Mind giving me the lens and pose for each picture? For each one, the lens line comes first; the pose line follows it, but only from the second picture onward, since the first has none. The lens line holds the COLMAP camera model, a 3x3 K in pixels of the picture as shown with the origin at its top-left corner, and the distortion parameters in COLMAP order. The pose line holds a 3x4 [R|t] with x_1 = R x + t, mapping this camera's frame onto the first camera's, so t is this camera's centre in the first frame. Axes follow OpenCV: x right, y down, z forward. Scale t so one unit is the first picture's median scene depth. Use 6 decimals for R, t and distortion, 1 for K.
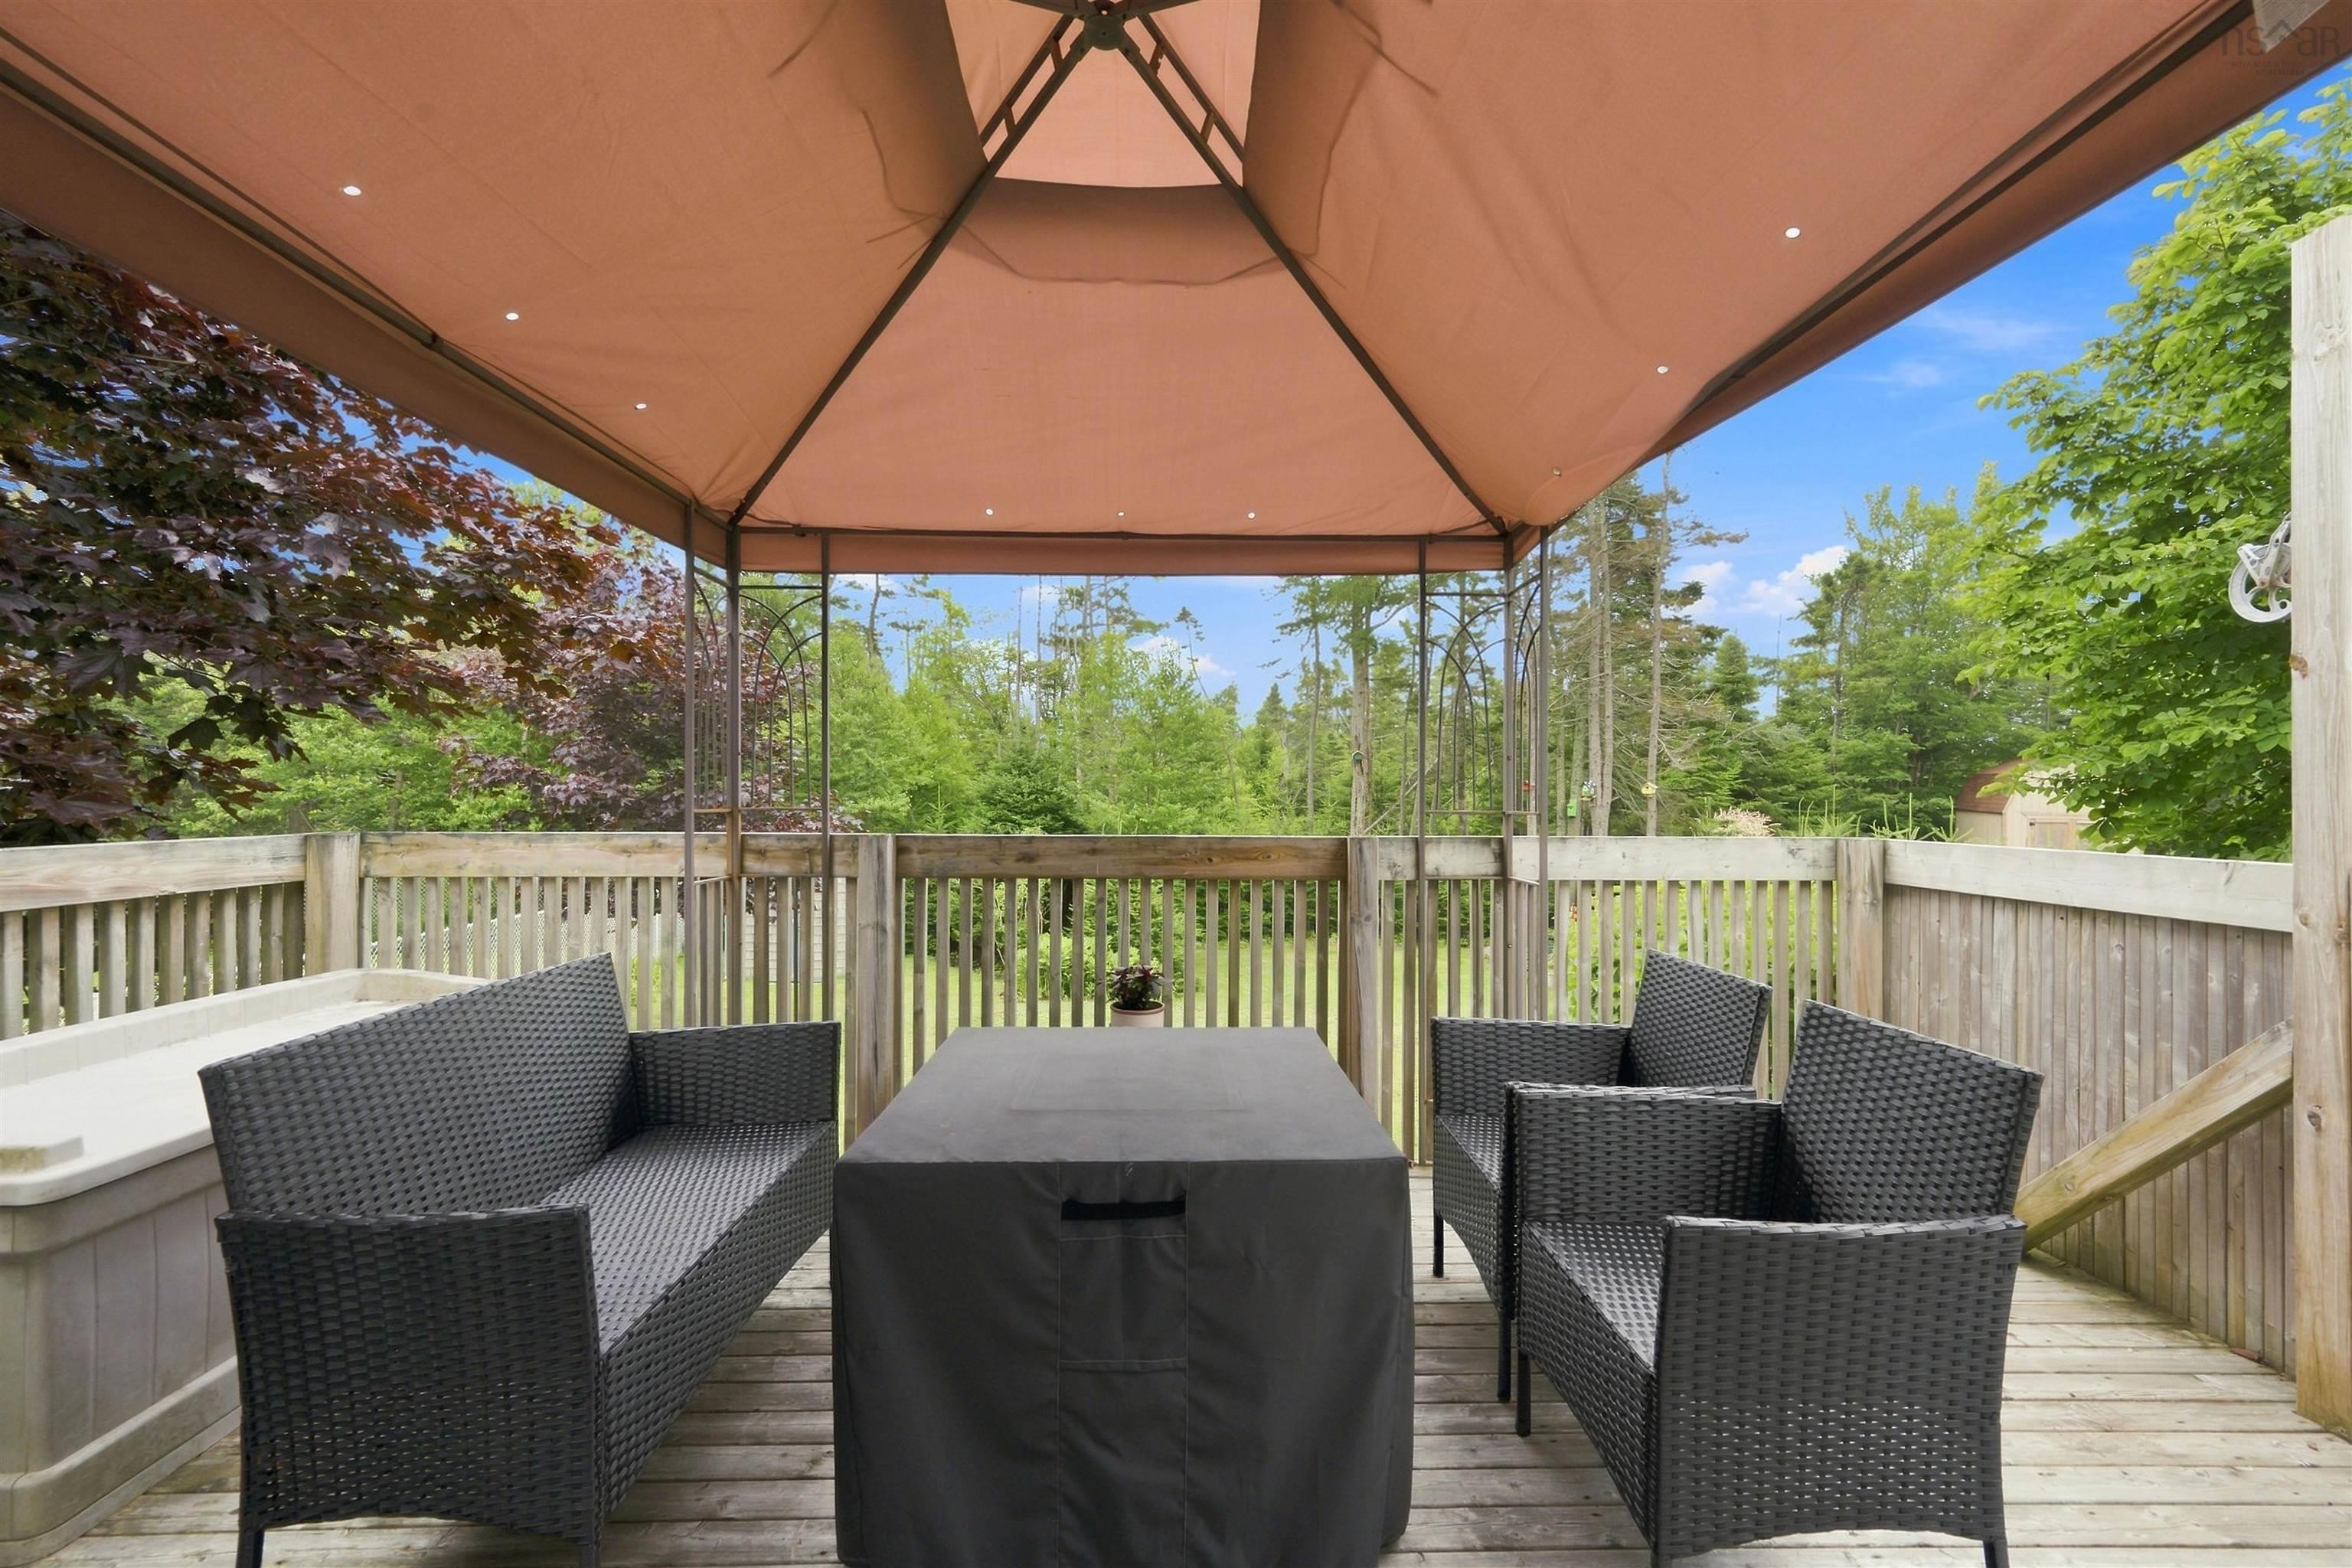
lens RADIAL K [[969.9, 0, 1174.2], [0, 969.9, 792.6], [0, 0, 1]] dist [0.015510, -0.000907]
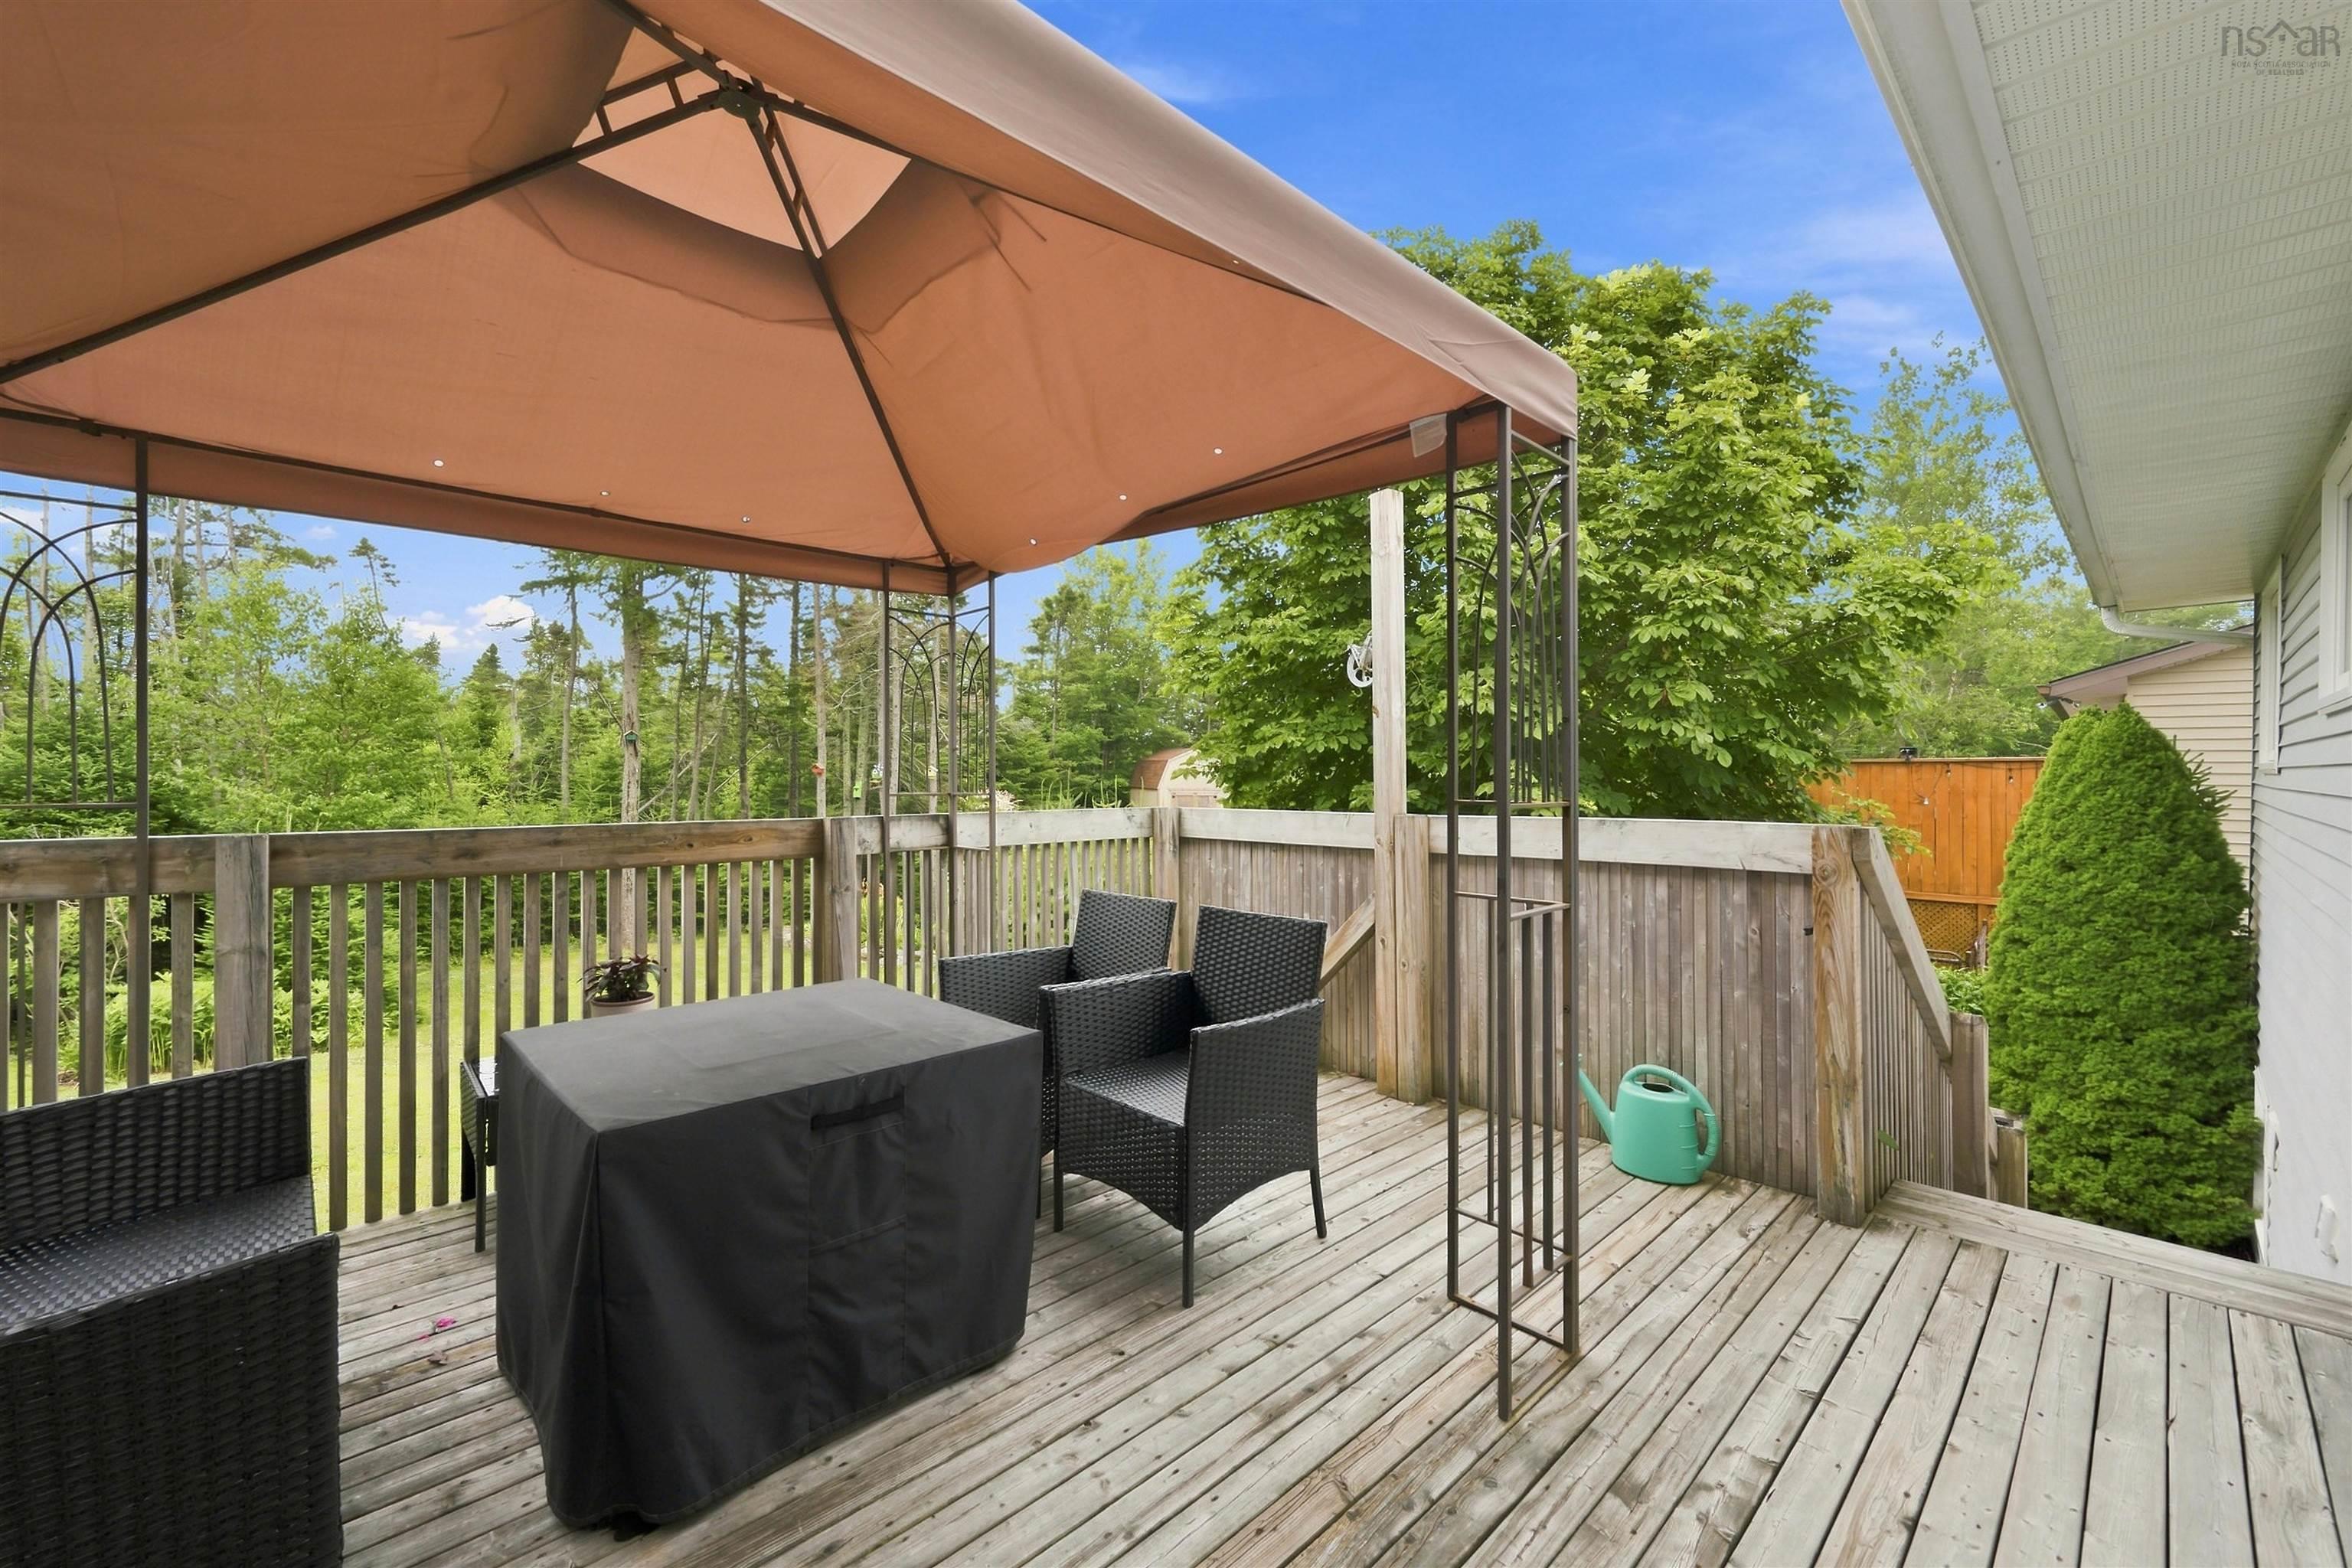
lens RADIAL K [[969.9, 0, 1162.9], [0, 969.9, 765.8], [0, 0, 1]] dist [0.015510, -0.000907]
pose [[0.748376, 0.003077, 0.663267, -0.158049], [0.003165, 0.999961, -0.008210, -0.002374], [-0.663267, 0.008244, 0.748338, -0.055358]]
